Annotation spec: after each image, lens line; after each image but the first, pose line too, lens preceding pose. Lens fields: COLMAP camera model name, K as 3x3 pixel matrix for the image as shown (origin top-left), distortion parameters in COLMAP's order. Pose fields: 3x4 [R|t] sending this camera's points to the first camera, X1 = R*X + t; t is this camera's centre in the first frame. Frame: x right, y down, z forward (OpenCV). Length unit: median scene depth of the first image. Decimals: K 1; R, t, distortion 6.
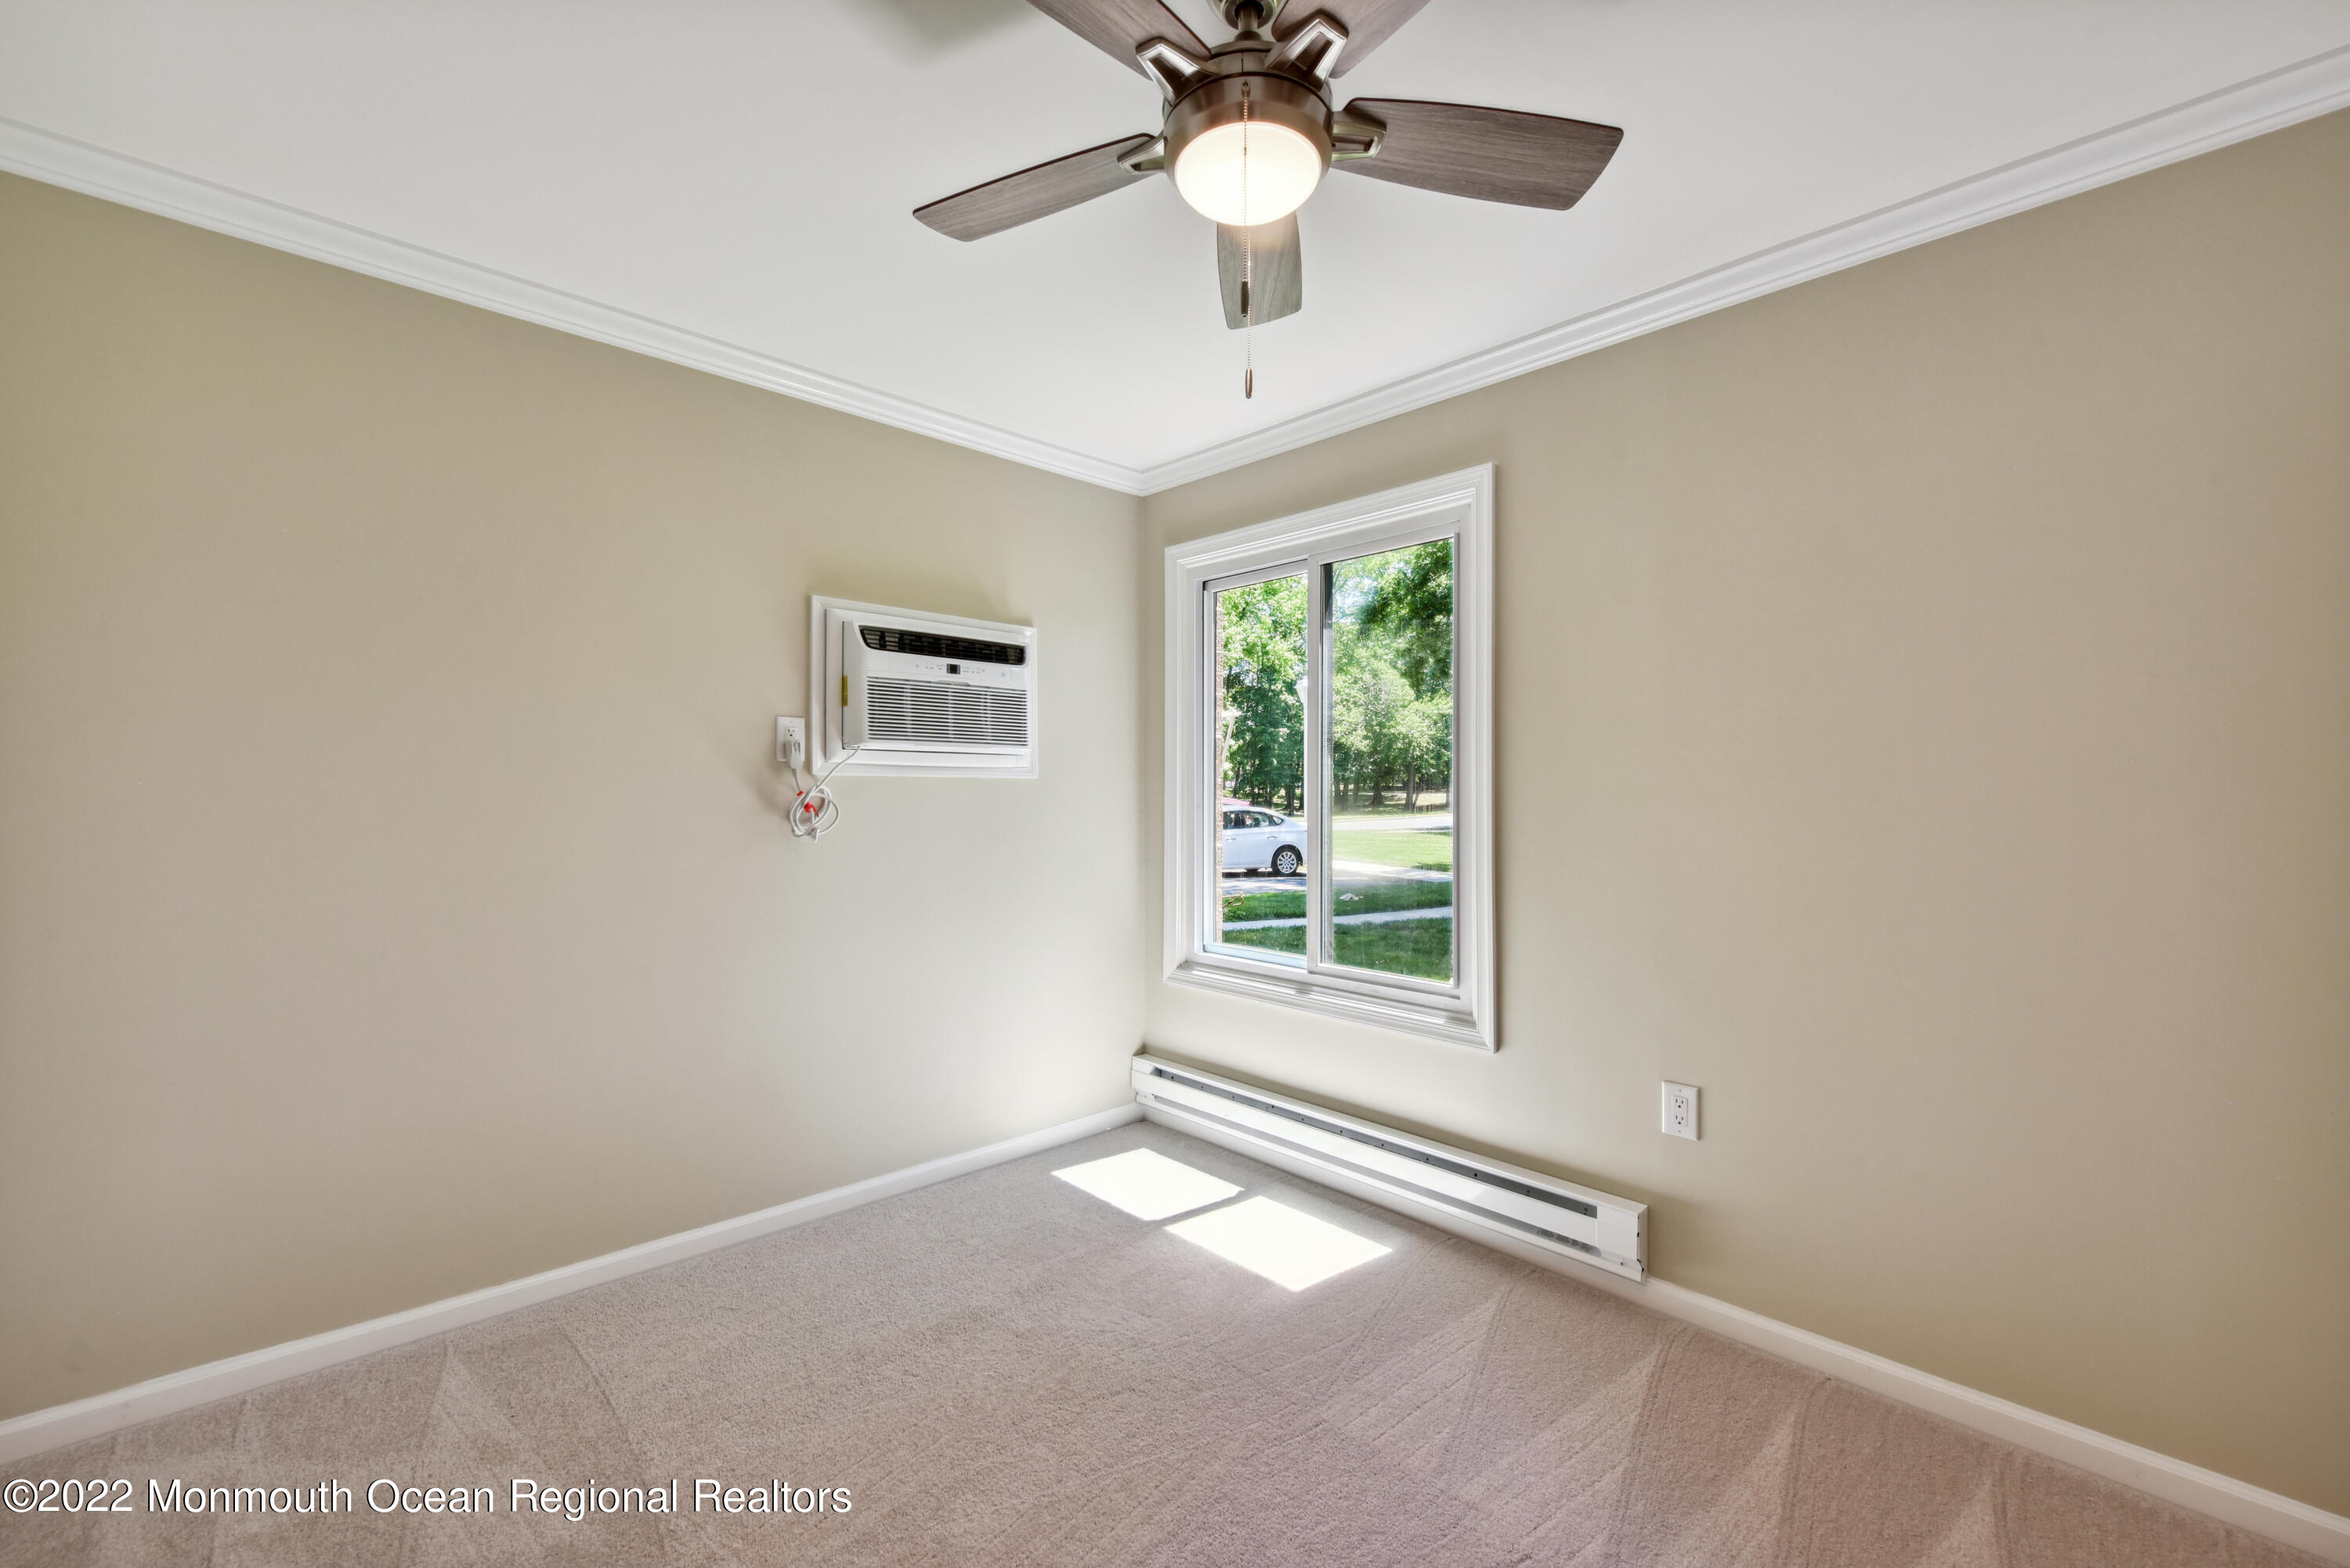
lens RADIAL K [[972.5, 0, 1184.5], [0, 972.5, 790.3], [0, 0, 1]] dist [0.003670, -0.002065]
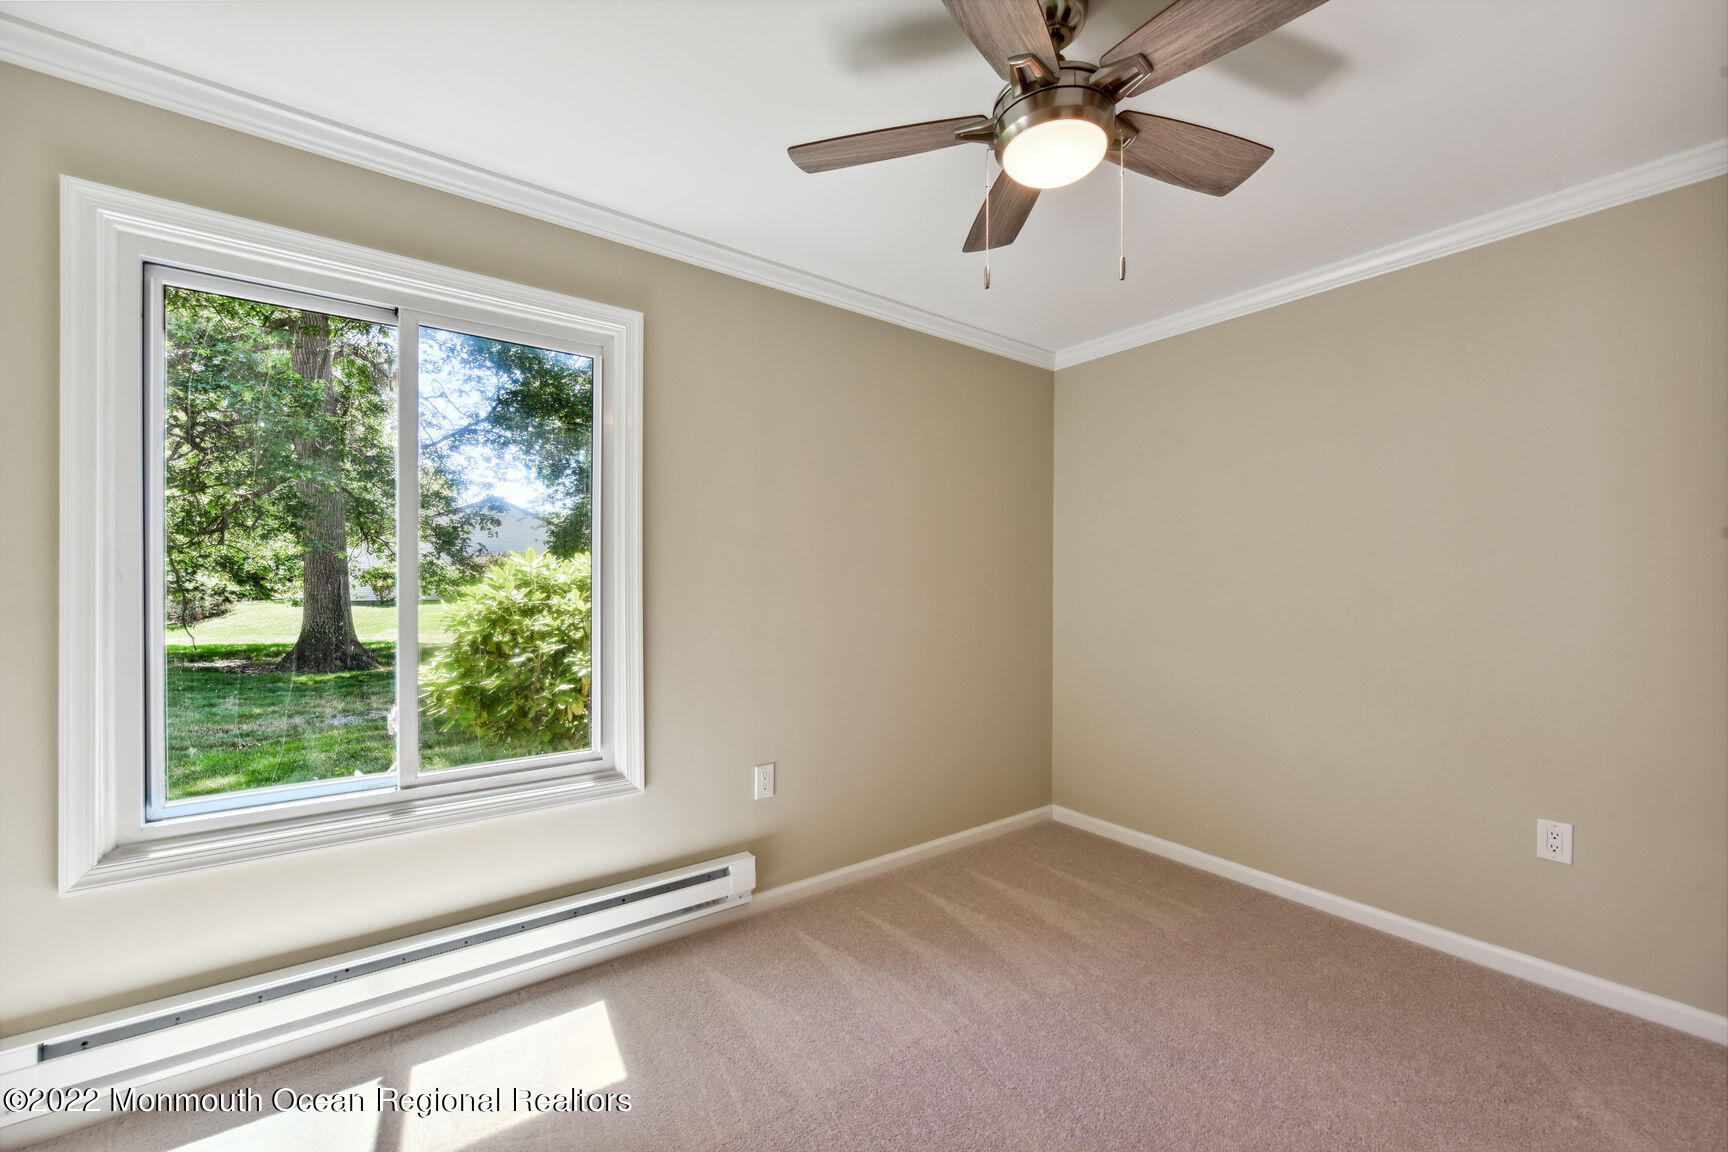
lens RADIAL K [[715.2, 0, 901.6], [0, 715.2, 579.5], [0, 0, 1]] dist [0.003670, -0.002065]
pose [[0.102676, -0.006207, 0.994695, -0.500460], [-0.000732, 0.999980, 0.006315, -0.004237], [-0.994715, -0.001377, 0.102670, 0.531913]]
